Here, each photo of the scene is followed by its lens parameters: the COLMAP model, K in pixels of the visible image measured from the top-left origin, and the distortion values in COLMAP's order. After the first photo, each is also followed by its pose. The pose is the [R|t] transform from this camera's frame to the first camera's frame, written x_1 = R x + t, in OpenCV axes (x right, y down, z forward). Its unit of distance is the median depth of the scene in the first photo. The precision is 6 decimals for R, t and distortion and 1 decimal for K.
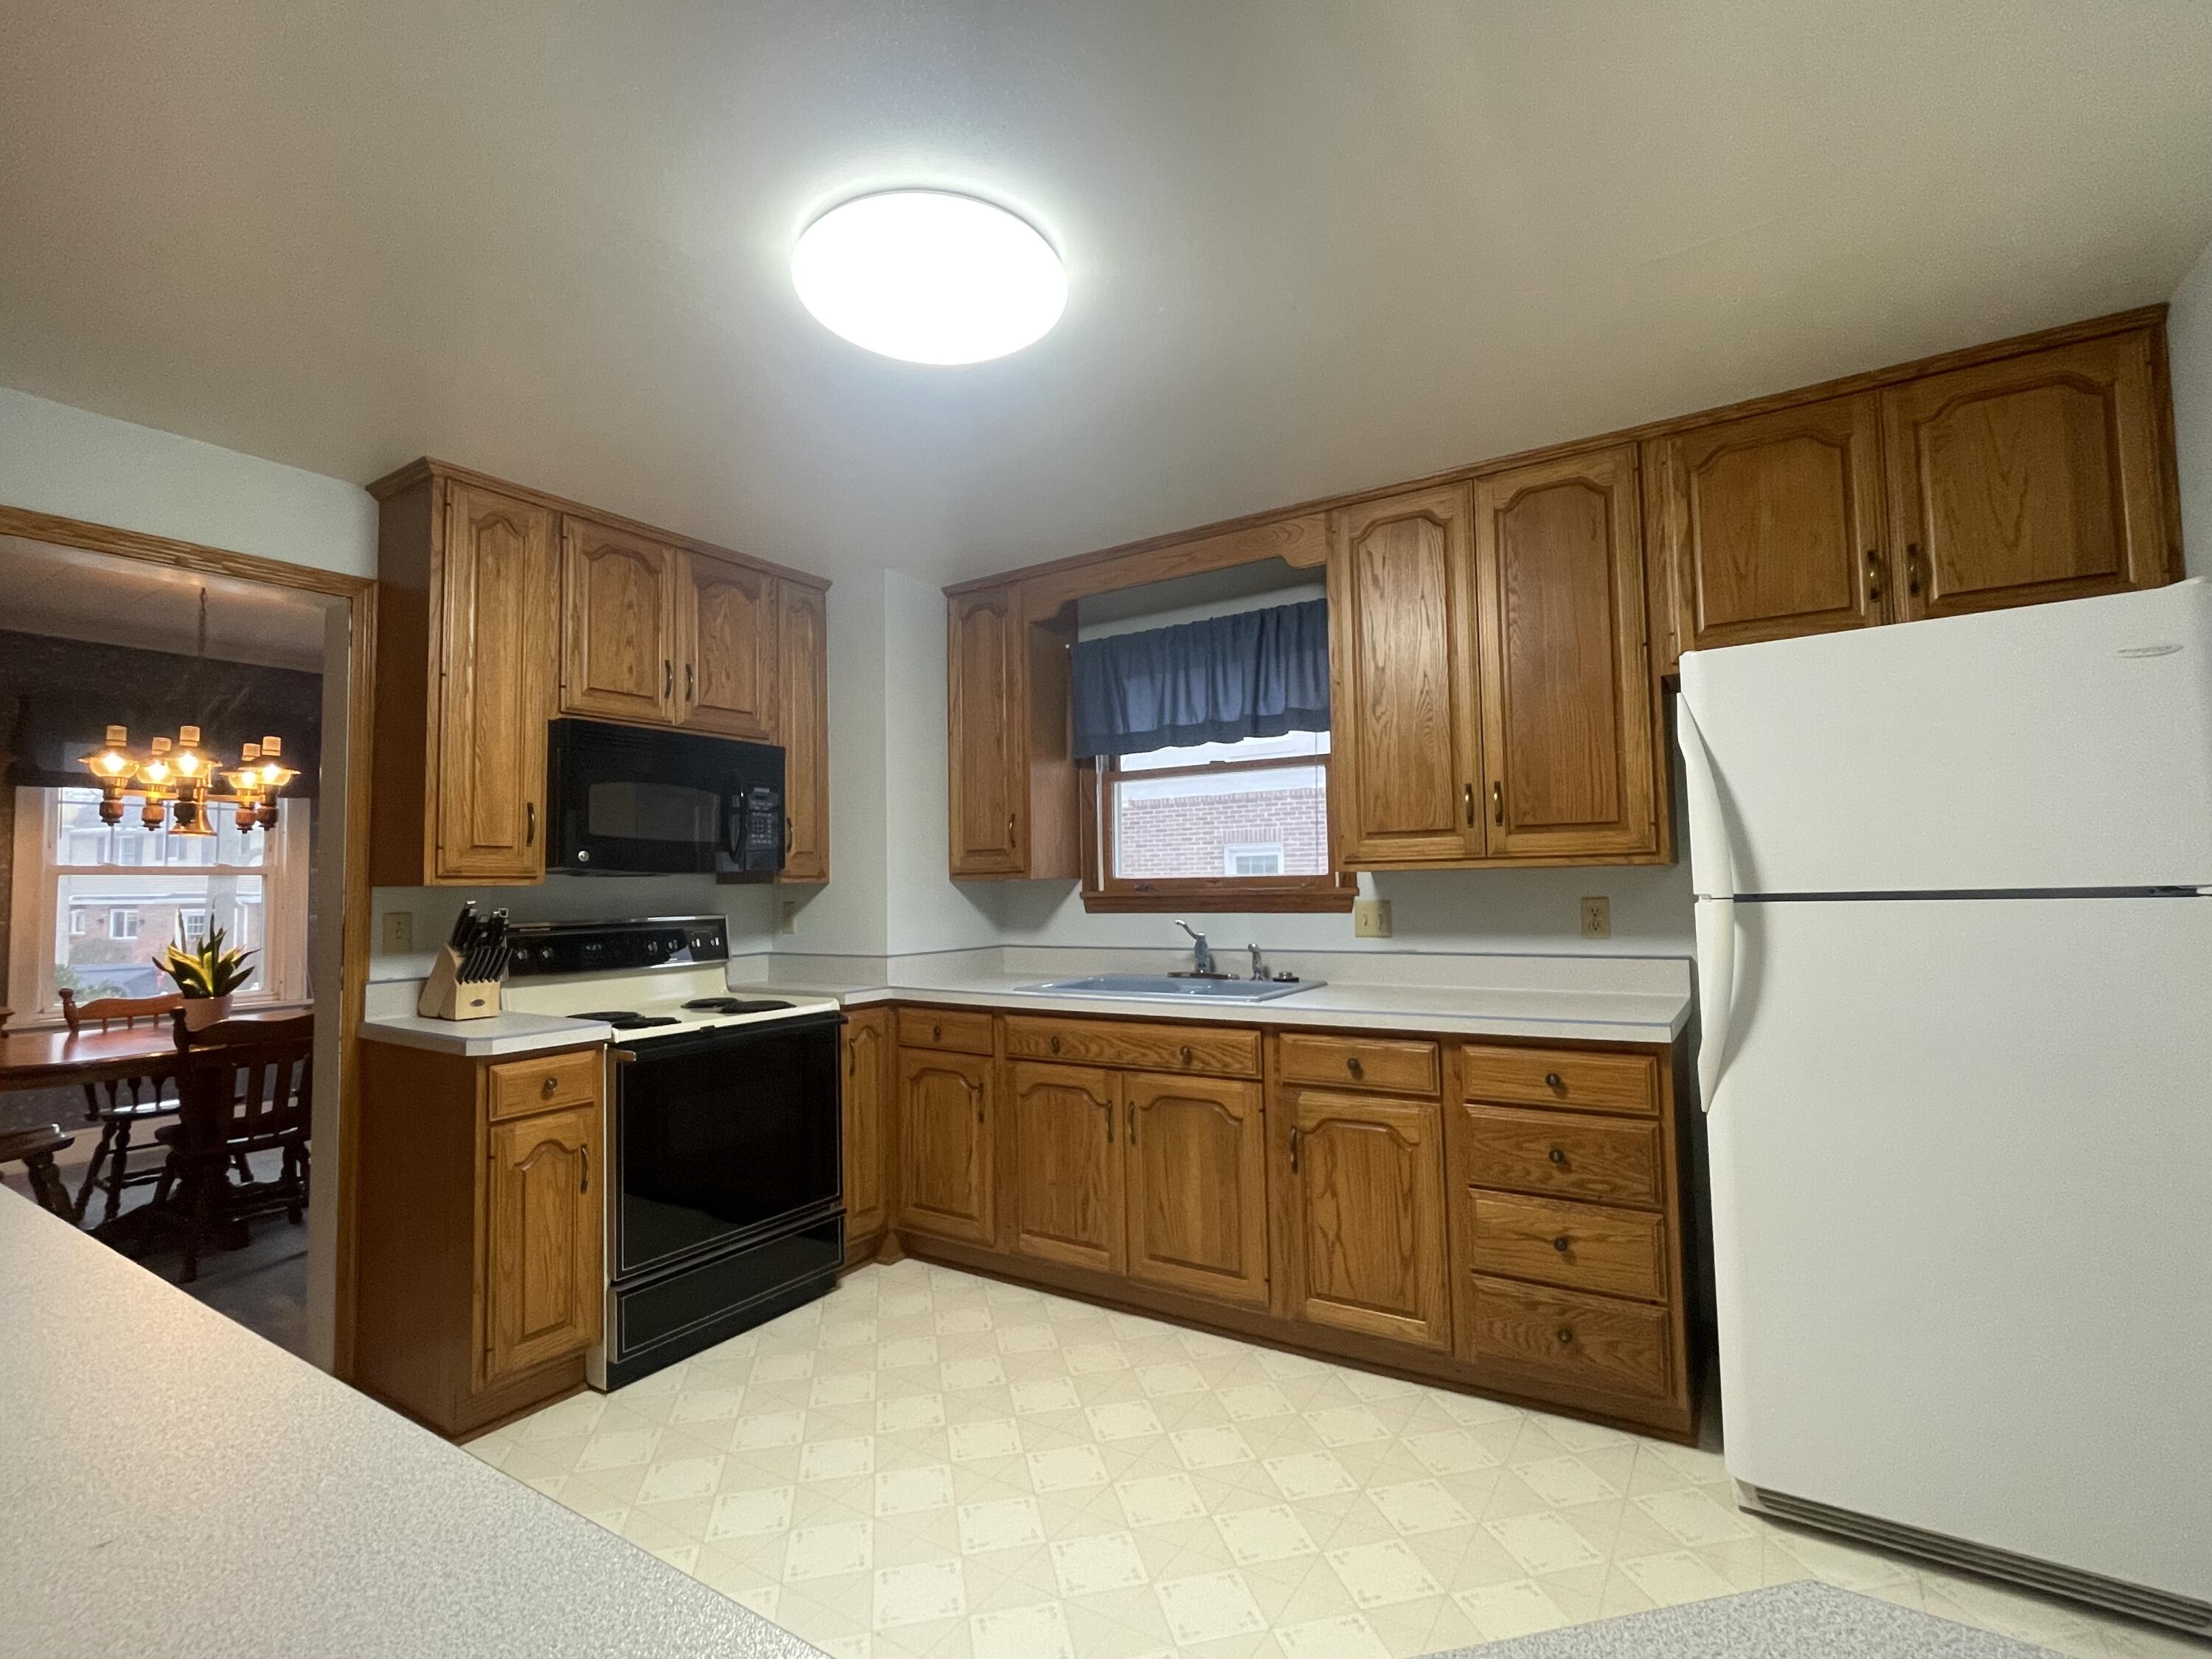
lens RADIAL K [[1024.6, 0, 1099.8], [0, 1024.6, 827.2], [0, 0, 1]] dist [-0.000954, -0.001329]
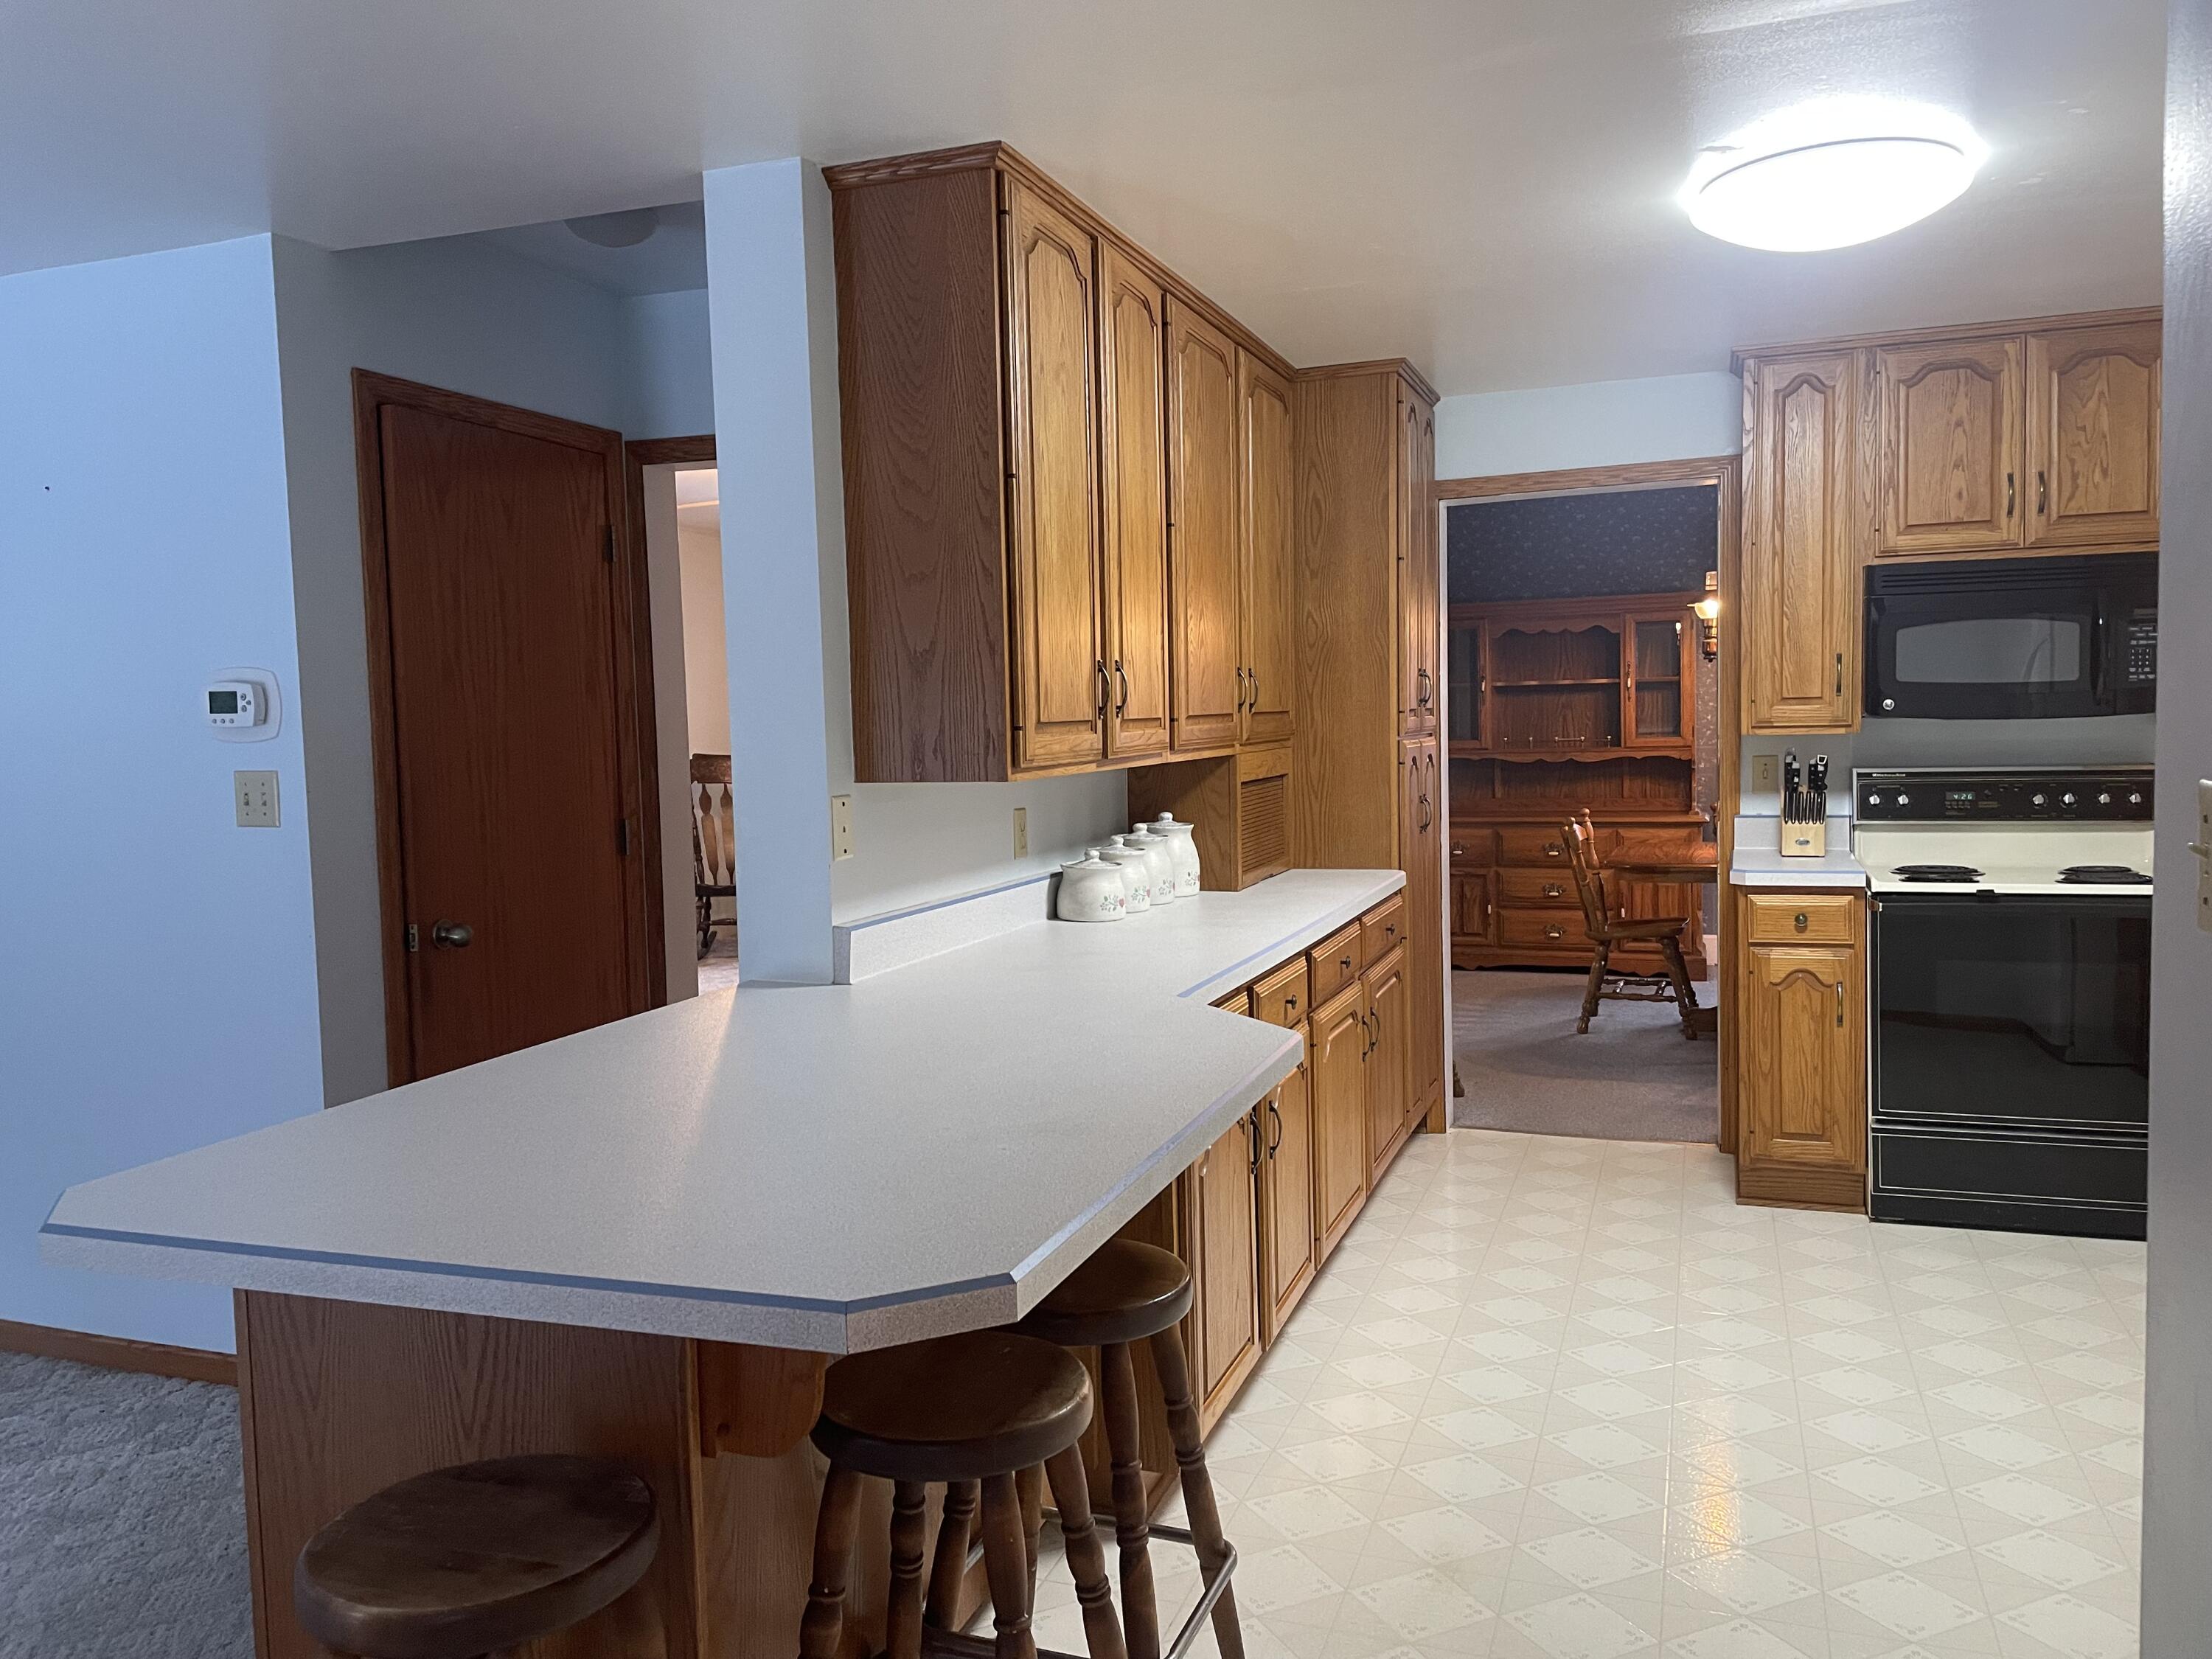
lens RADIAL K [[1667.4, 0, 1068.6], [0, 1667.4, 819.3], [0, 0, 1]] dist [0.077455, -0.096958]
pose [[0.214675, 0.073518, -0.973915, 0.867494], [0.078550, 0.992633, 0.092246, -0.069840], [0.973522, -0.096304, 0.207318, -0.108958]]
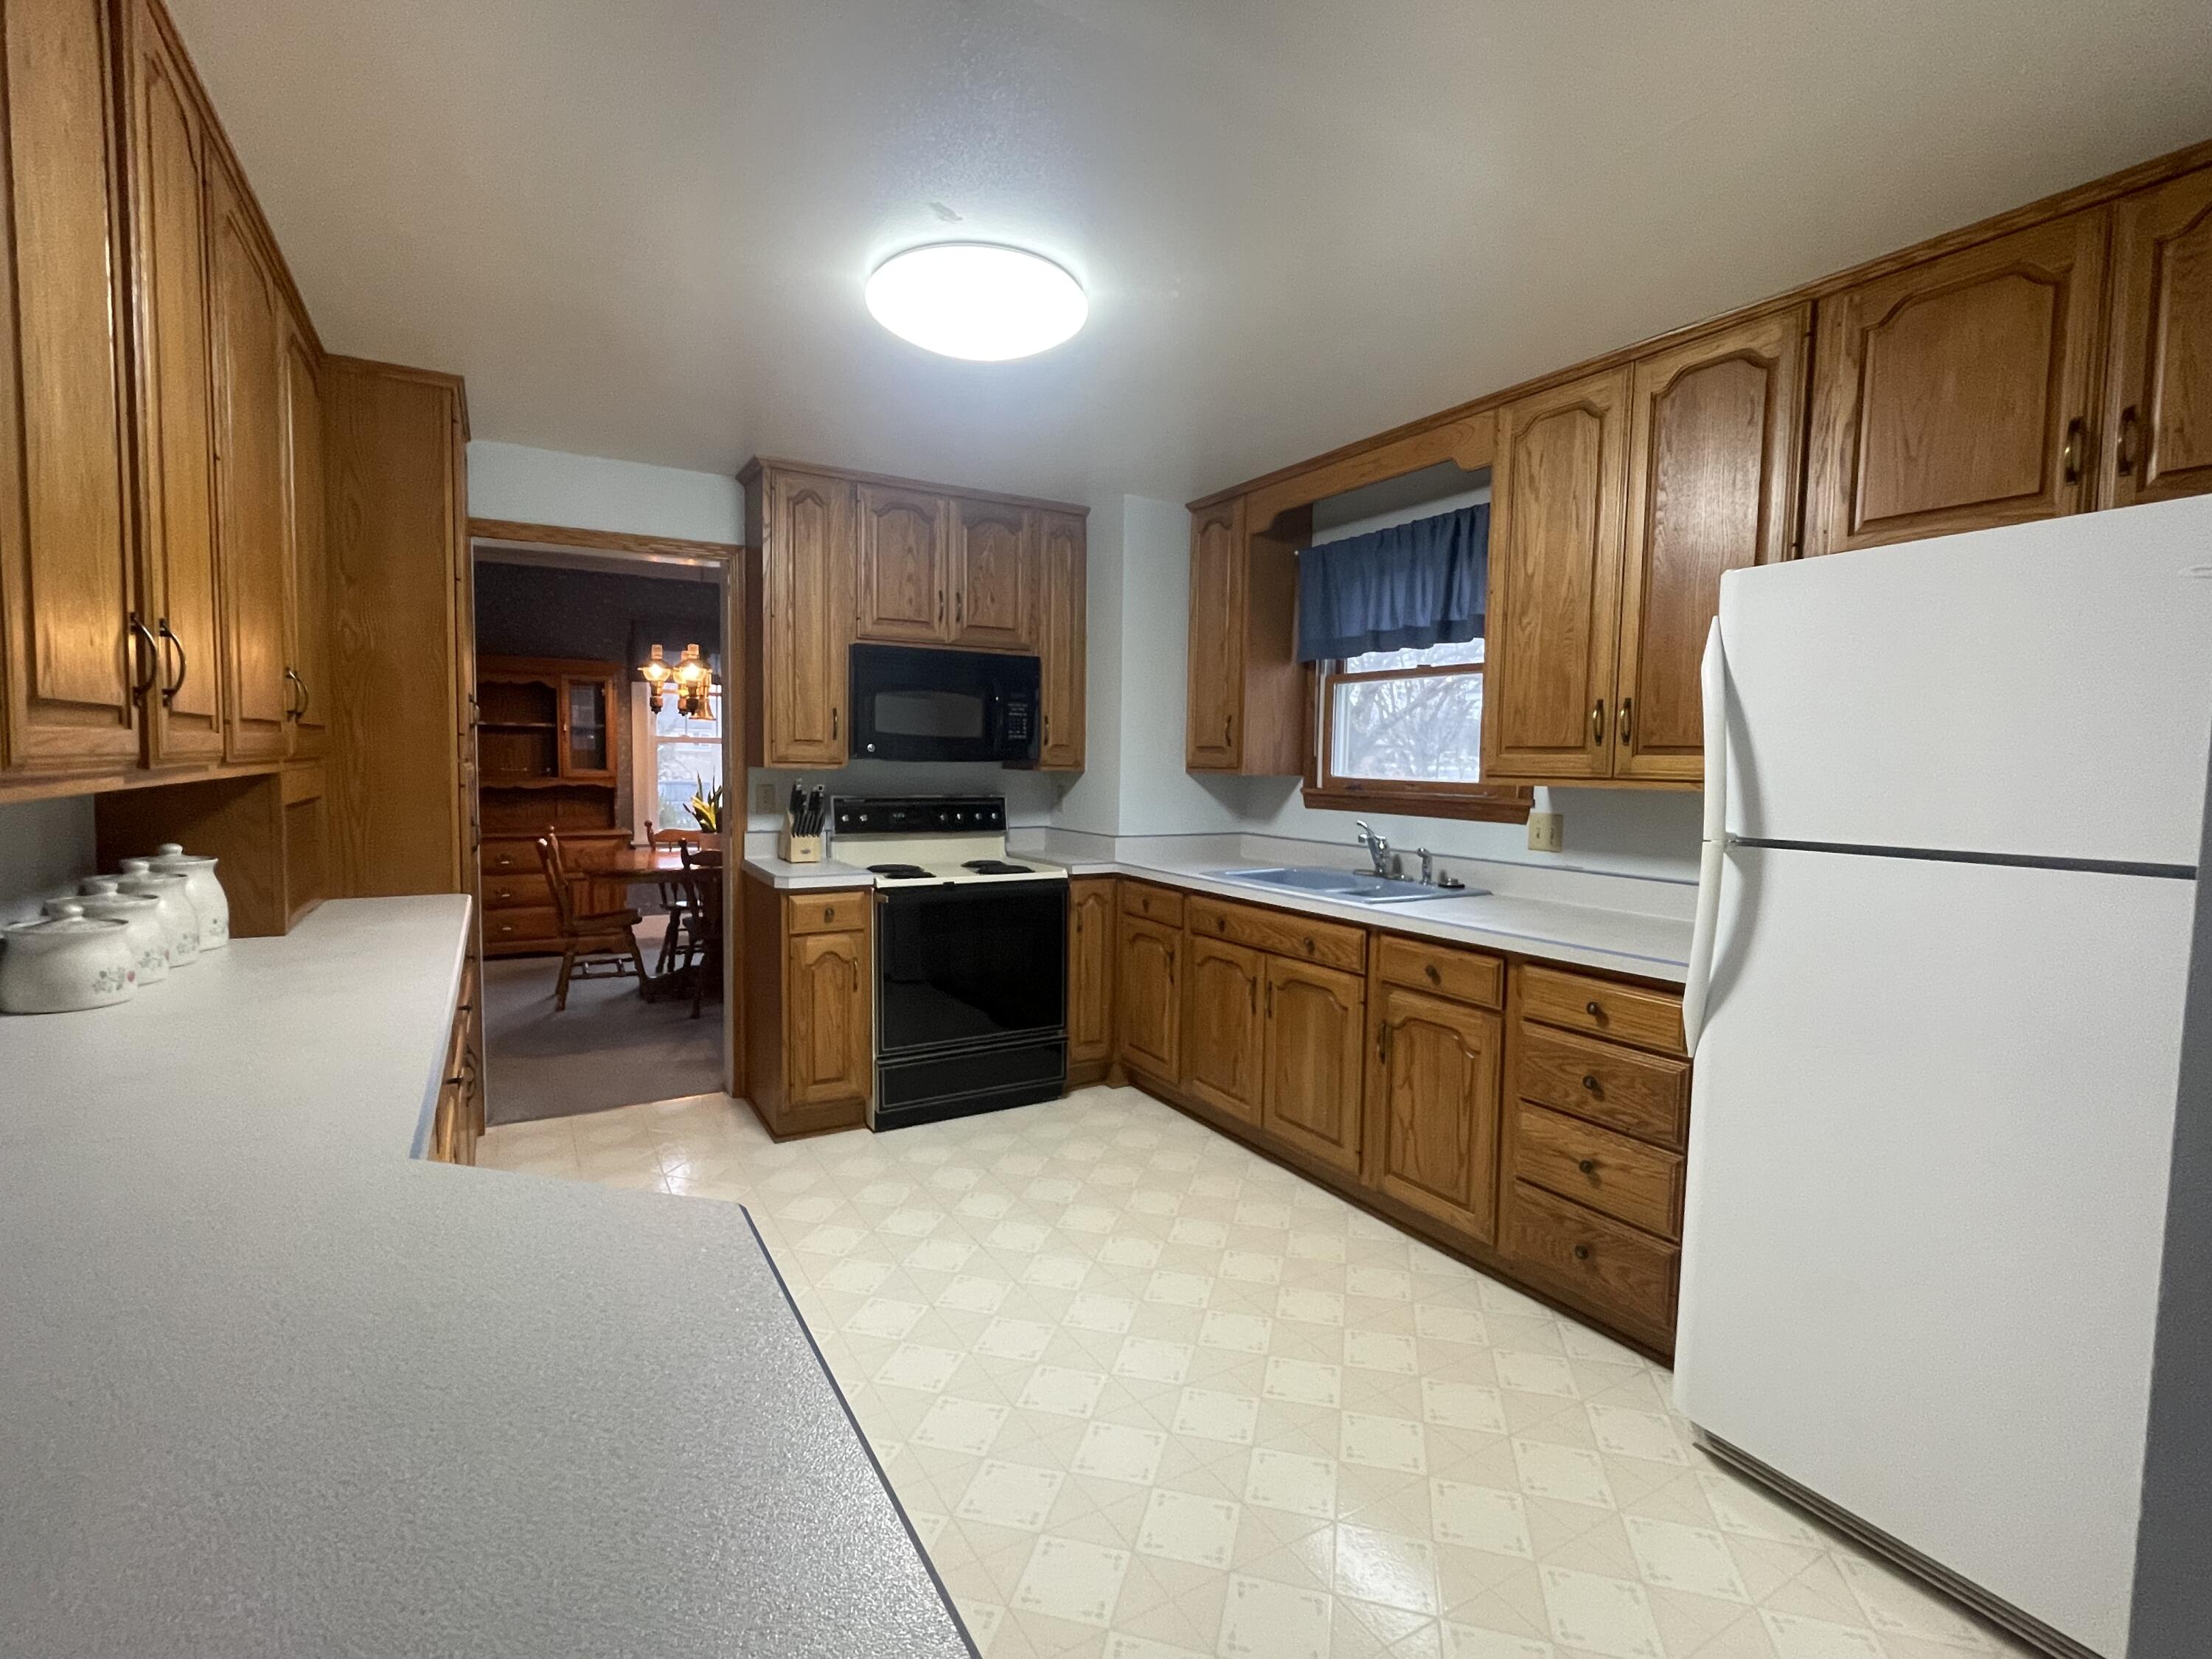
lens RADIAL K [[1024.6, 0, 1099.8], [0, 1024.6, 827.2], [0, 0, 1]] dist [-0.000954, -0.001329]
pose [[0.894716, 0.062649, -0.442219, 0.338970], [-0.006626, 0.991866, 0.127110, -0.038938], [0.446586, -0.110797, 0.887854, -0.058382]]
